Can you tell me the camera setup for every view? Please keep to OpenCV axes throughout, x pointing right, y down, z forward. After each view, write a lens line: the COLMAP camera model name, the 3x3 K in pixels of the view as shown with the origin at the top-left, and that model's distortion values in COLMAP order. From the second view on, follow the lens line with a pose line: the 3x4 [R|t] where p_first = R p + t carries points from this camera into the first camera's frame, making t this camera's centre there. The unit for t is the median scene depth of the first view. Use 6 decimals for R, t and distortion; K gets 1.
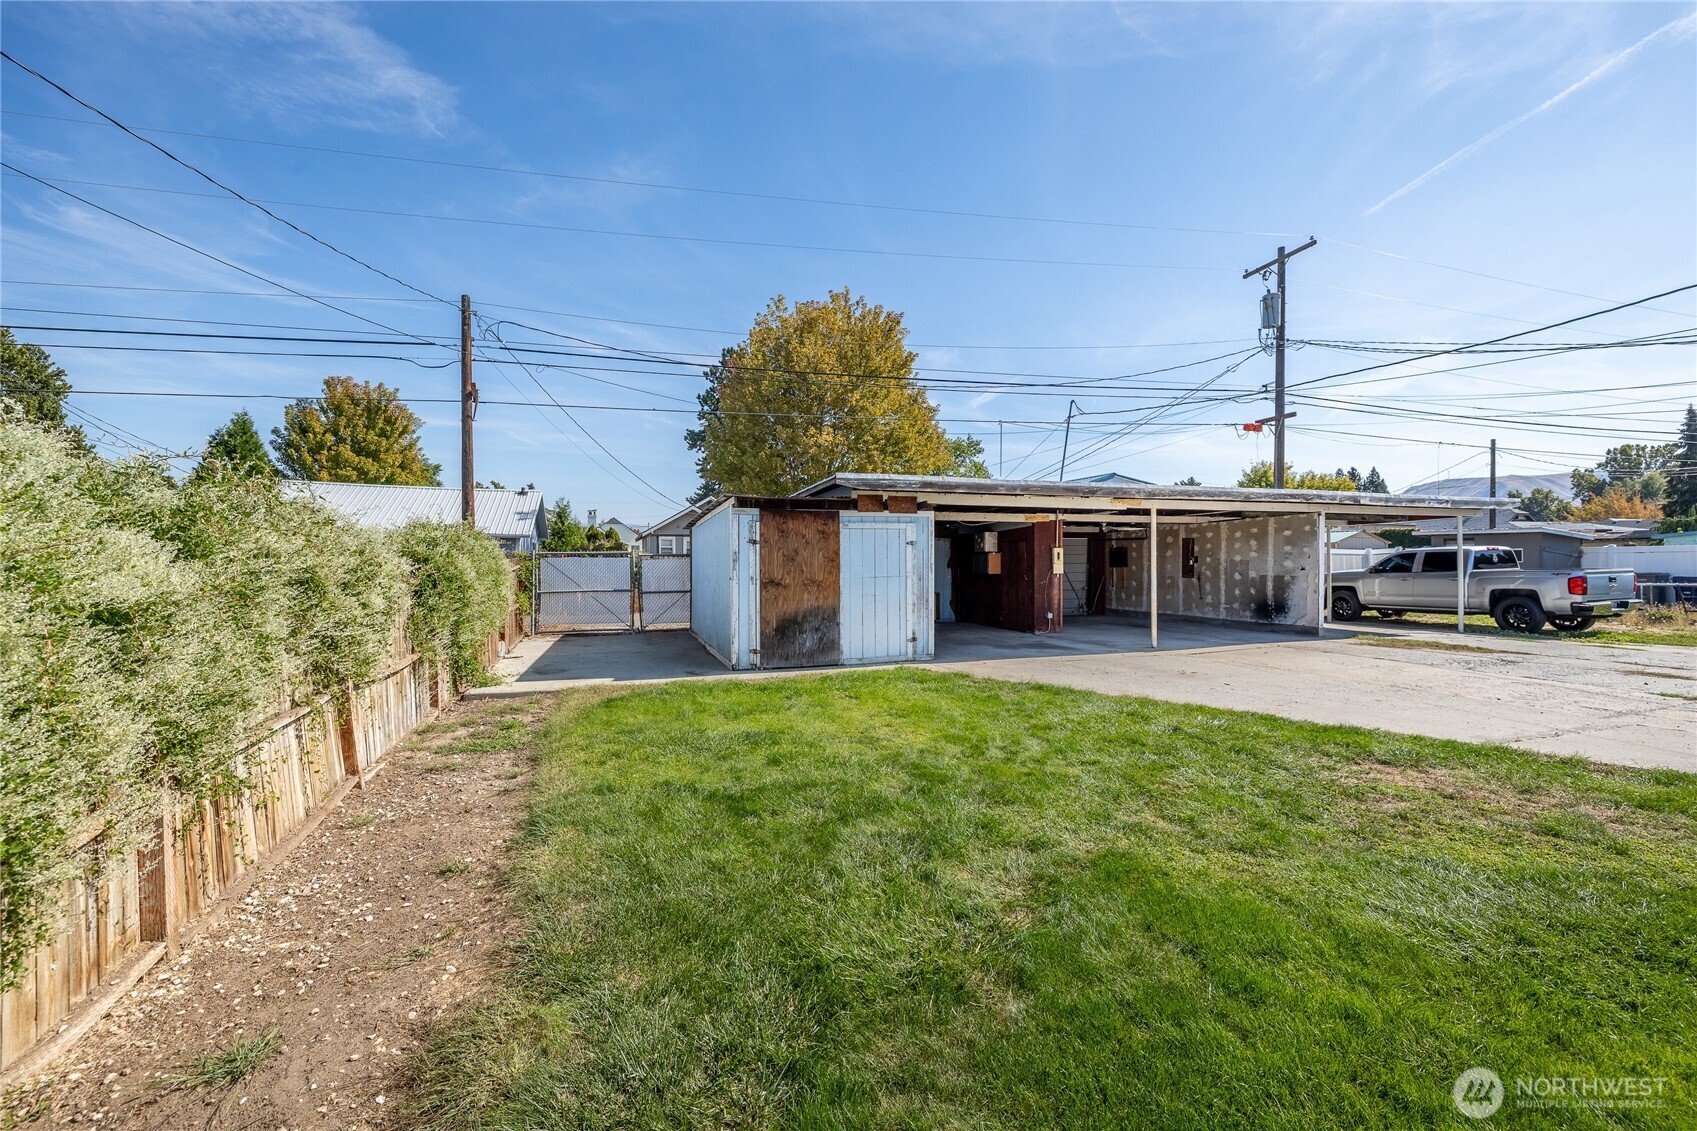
lens RADIAL K [[718.6, 0, 848.5], [0, 718.6, 565.5], [0, 0, 1]] dist [0.002037, 0.000048]
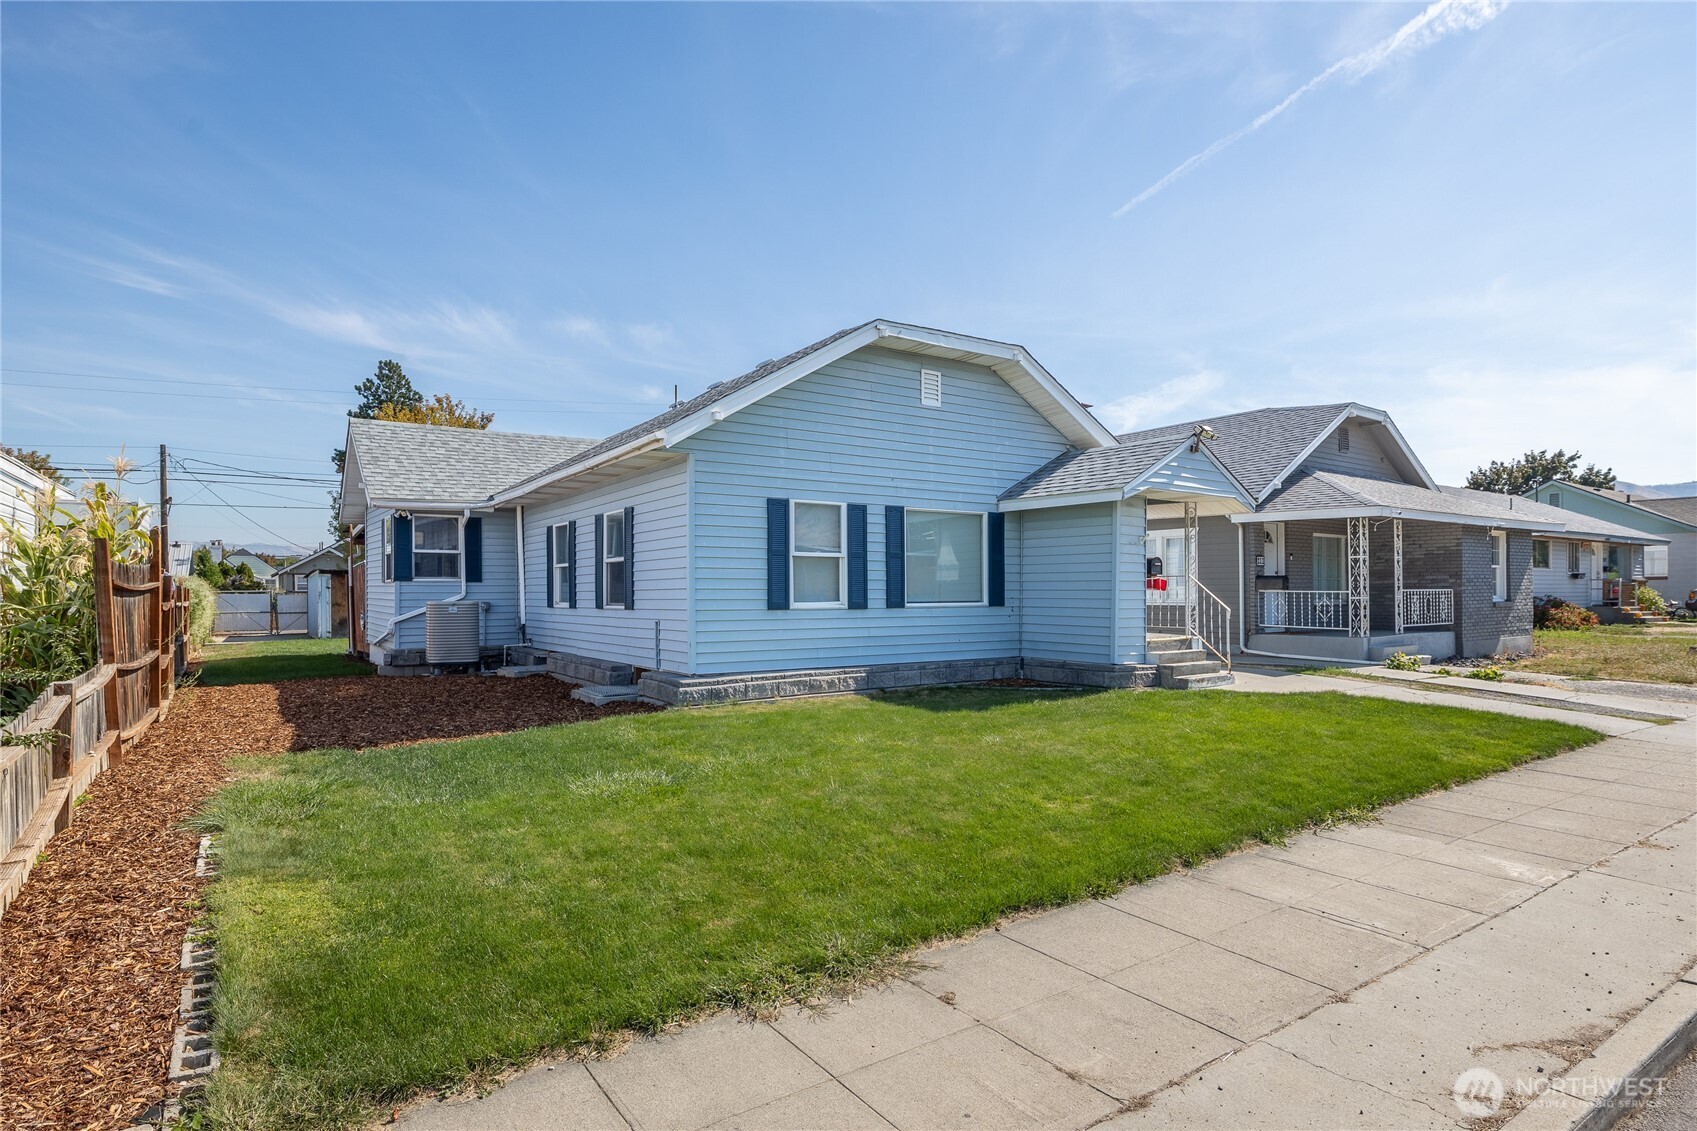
lens RADIAL K [[902.7, 0, 850.3], [0, 902.7, 592.3], [0, 0, 1]] dist [-0.001743, -0.000337]
pose [[0.959755, -0.004438, 0.280804, 0.402268], [0.006555, 0.999957, -0.006602, 0.008548], [-0.280762, 0.008177, 0.959743, -1.388701]]
